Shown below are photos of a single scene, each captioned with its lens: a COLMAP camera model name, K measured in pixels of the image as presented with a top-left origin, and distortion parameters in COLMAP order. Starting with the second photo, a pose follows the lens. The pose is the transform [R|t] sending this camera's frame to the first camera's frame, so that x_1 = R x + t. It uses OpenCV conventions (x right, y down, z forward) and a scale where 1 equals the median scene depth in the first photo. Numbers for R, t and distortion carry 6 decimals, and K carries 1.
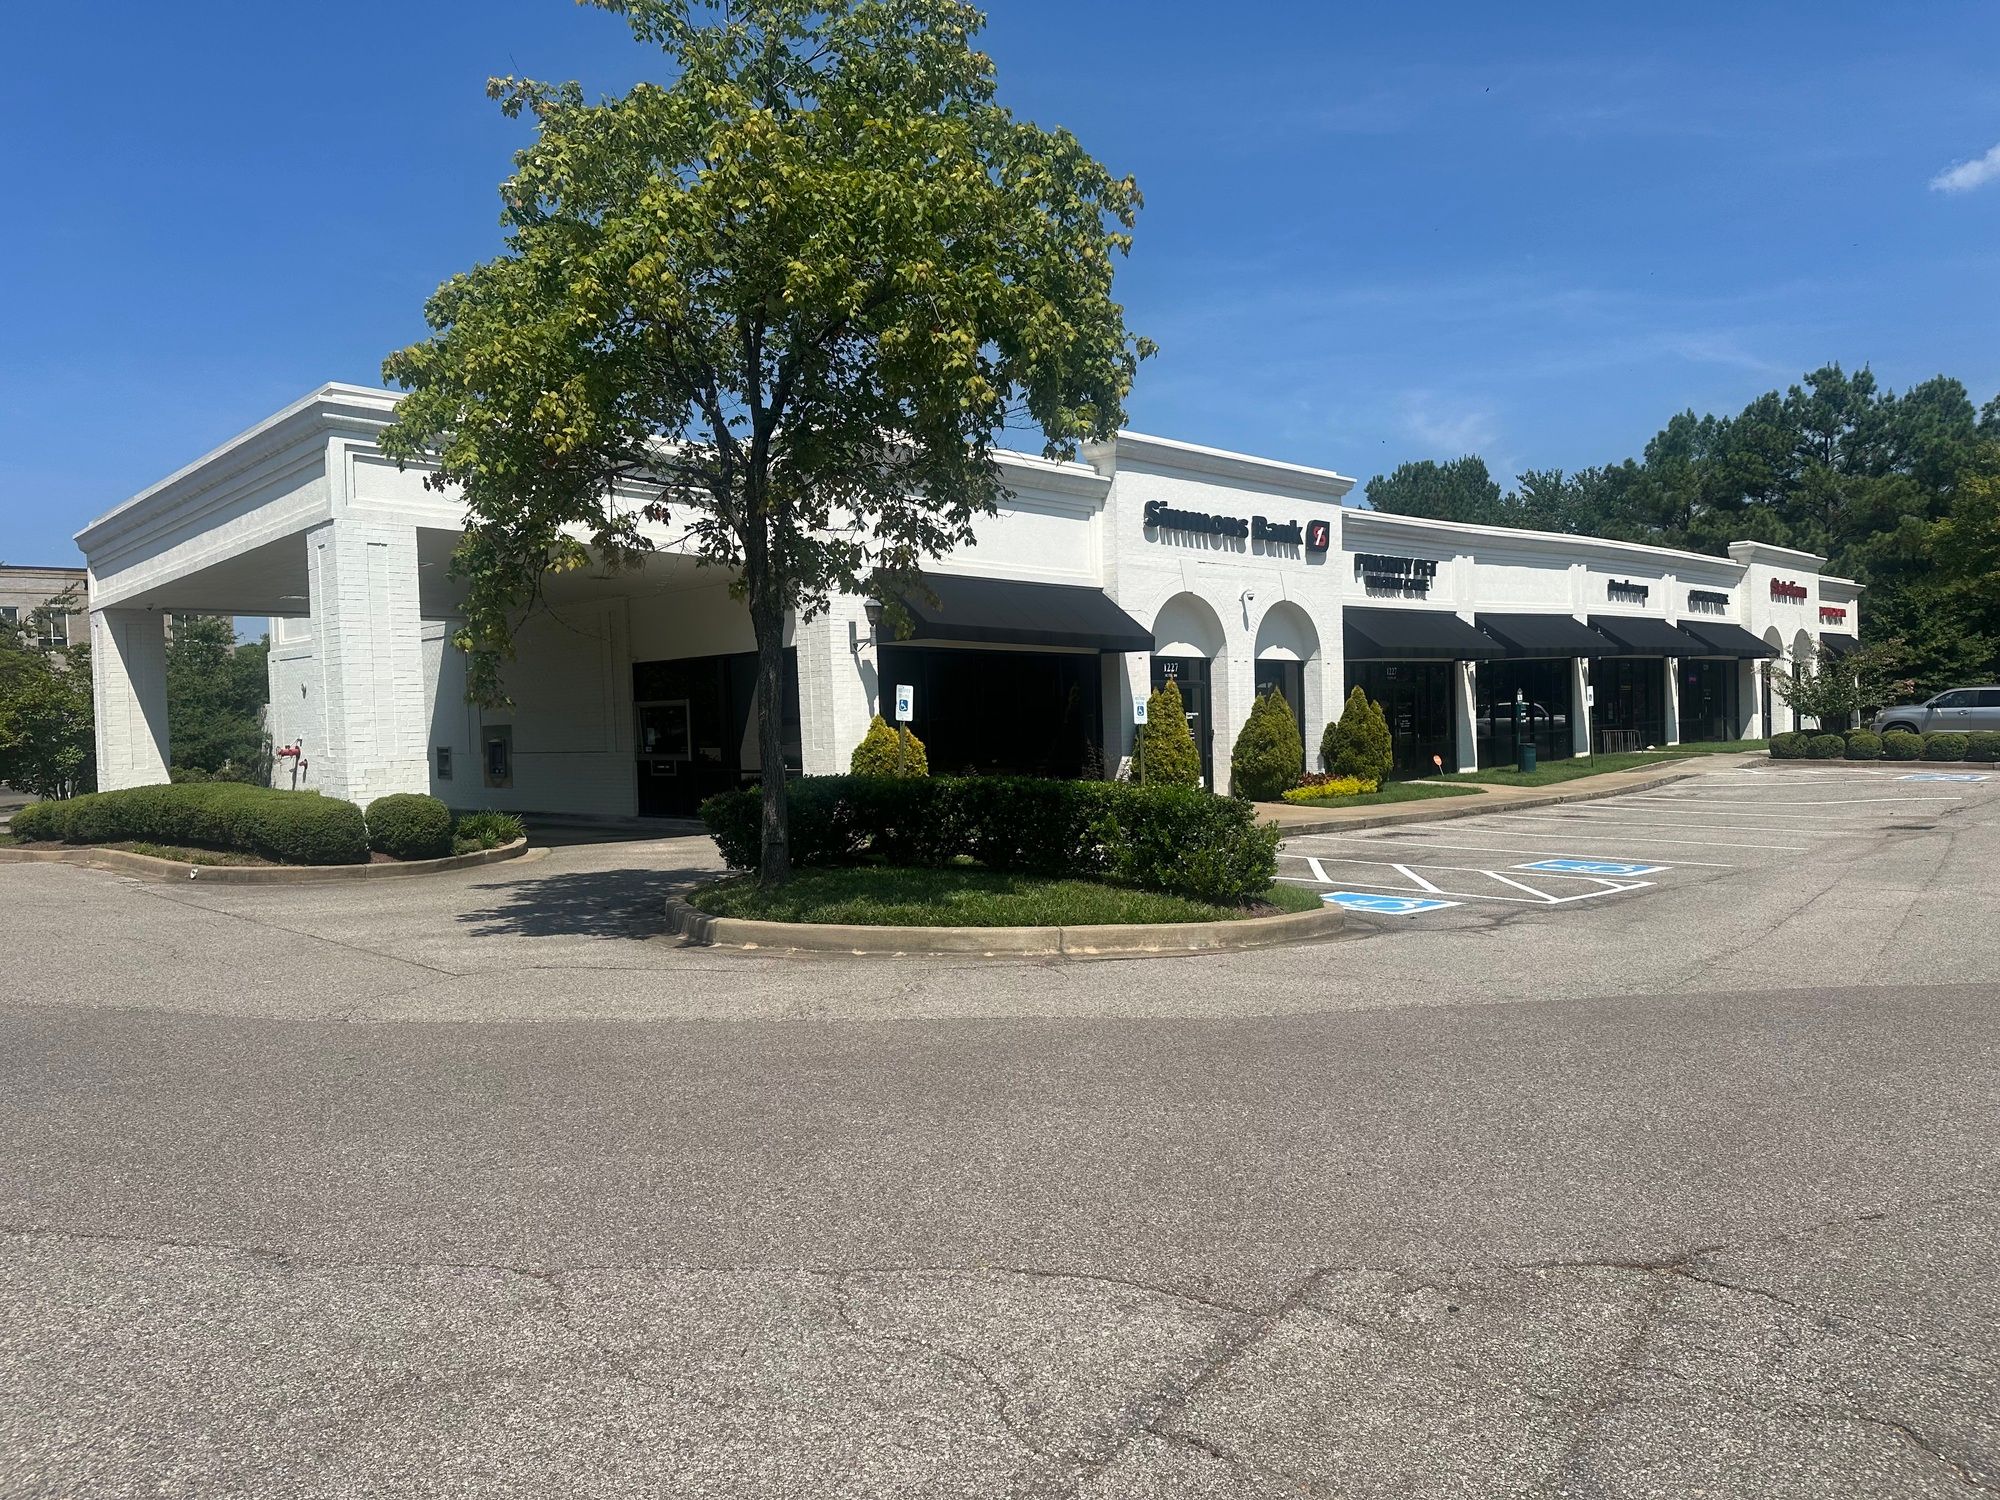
lens RADIAL K [[1410.2, 0, 1001.2], [0, 1410.2, 752.5], [0, 0, 1]] dist [0.064727, -0.078320]
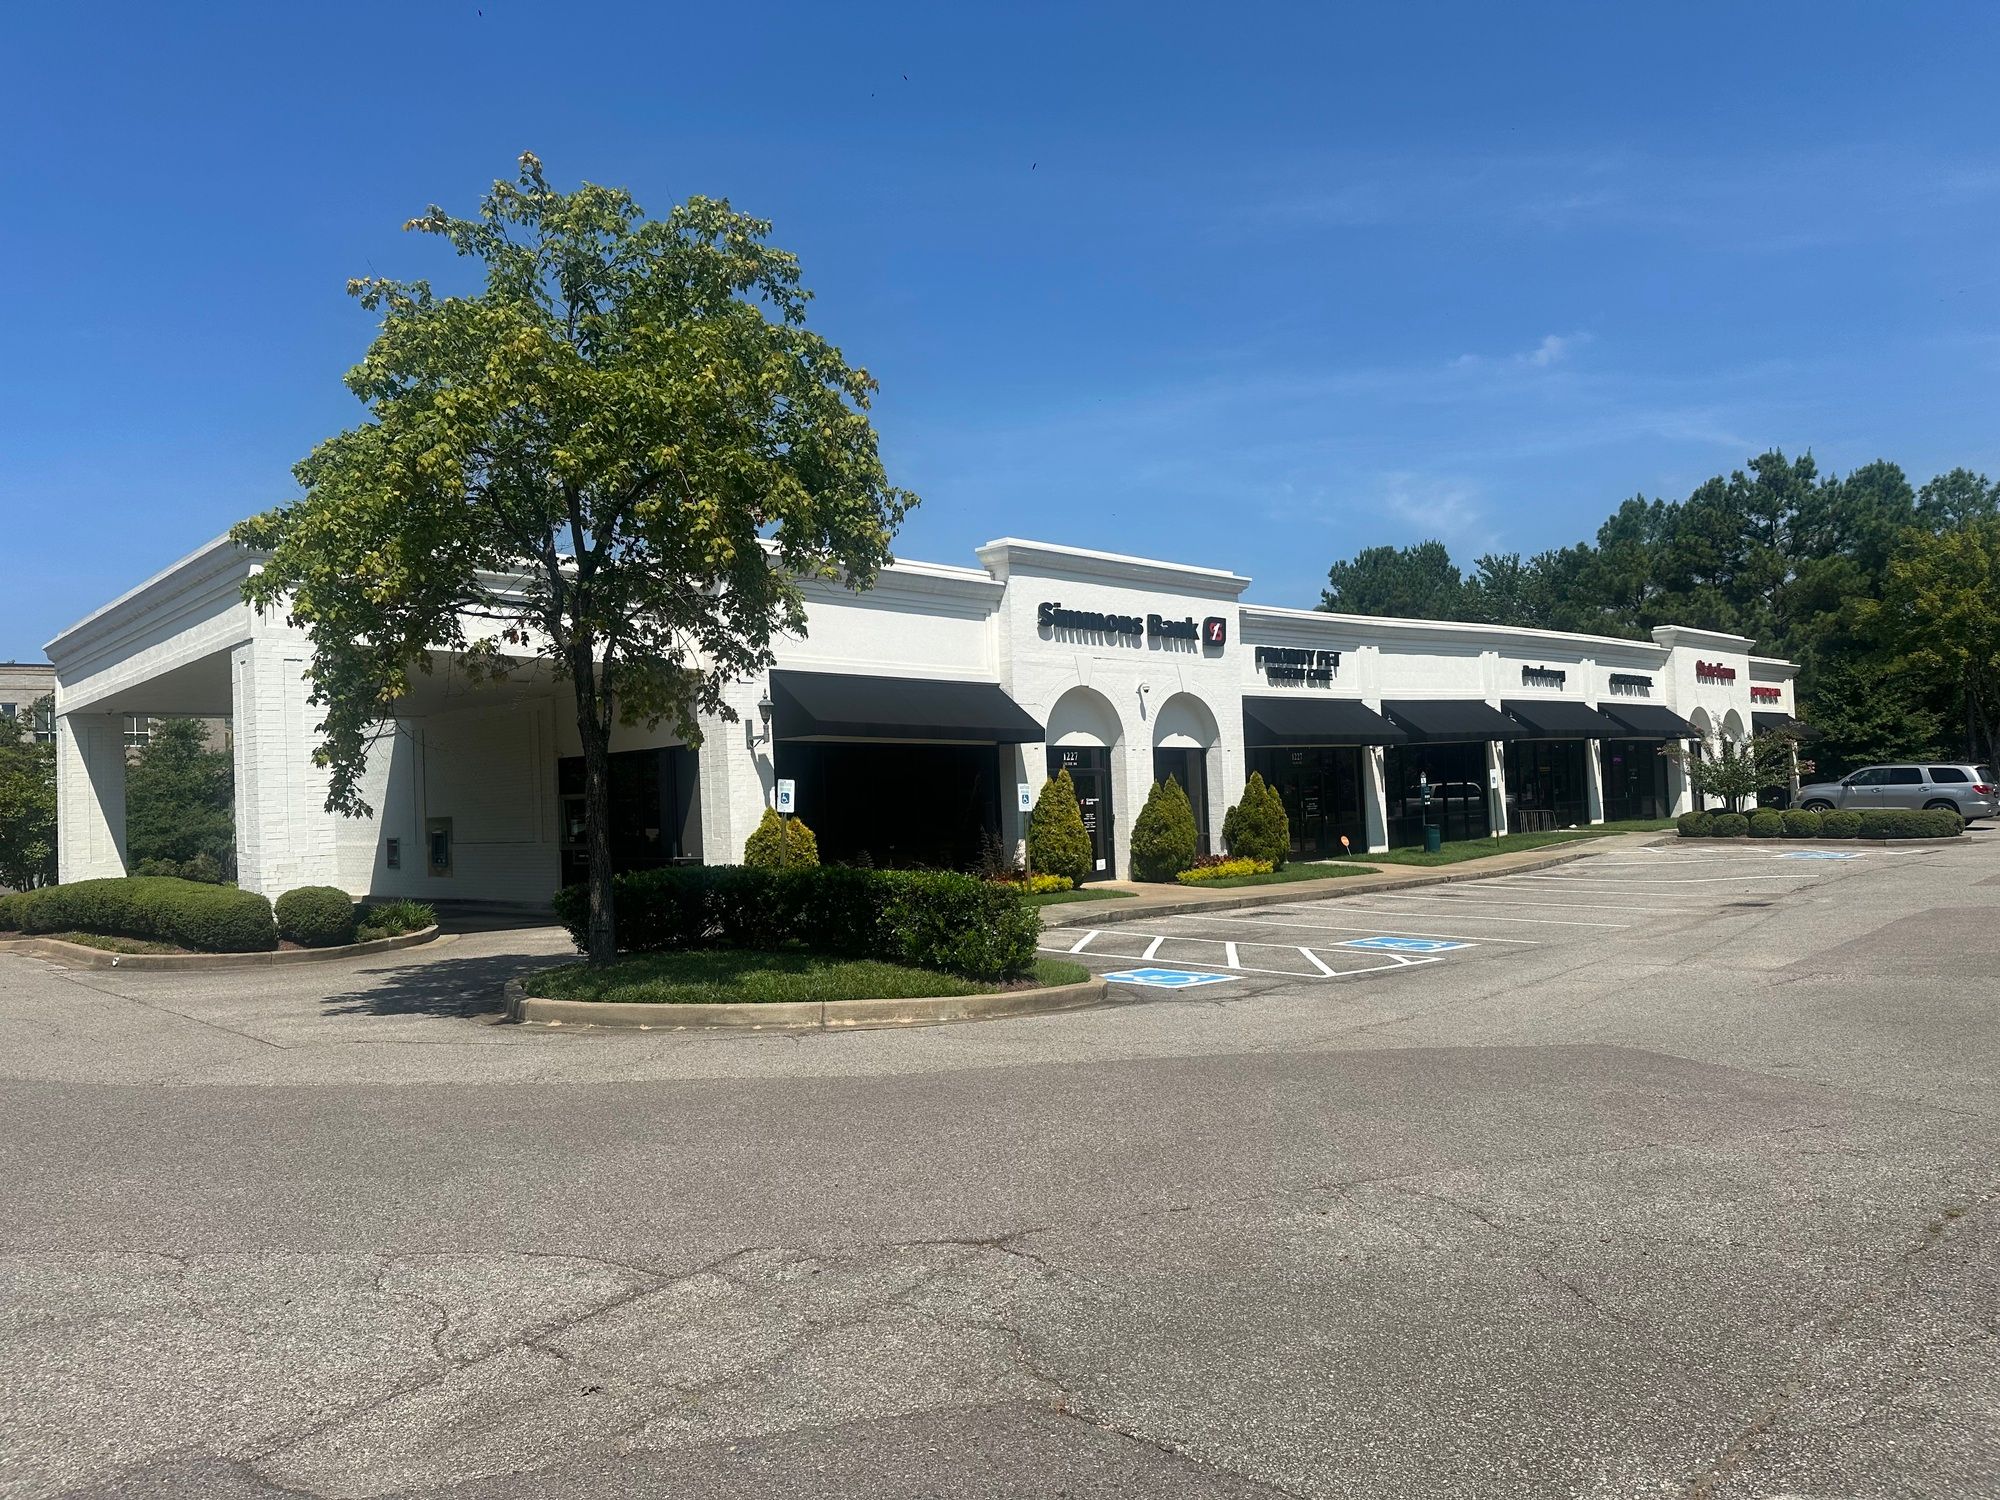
lens RADIAL K [[1410.2, 0, 991.1], [0, 1410.2, 752.3], [0, 0, 1]] dist [0.064727, -0.078320]
pose [[0.999886, -0.009281, -0.011901, 0.094386], [0.008607, 0.998421, -0.055515, -0.006929], [0.012398, 0.055406, 0.998387, -0.076222]]
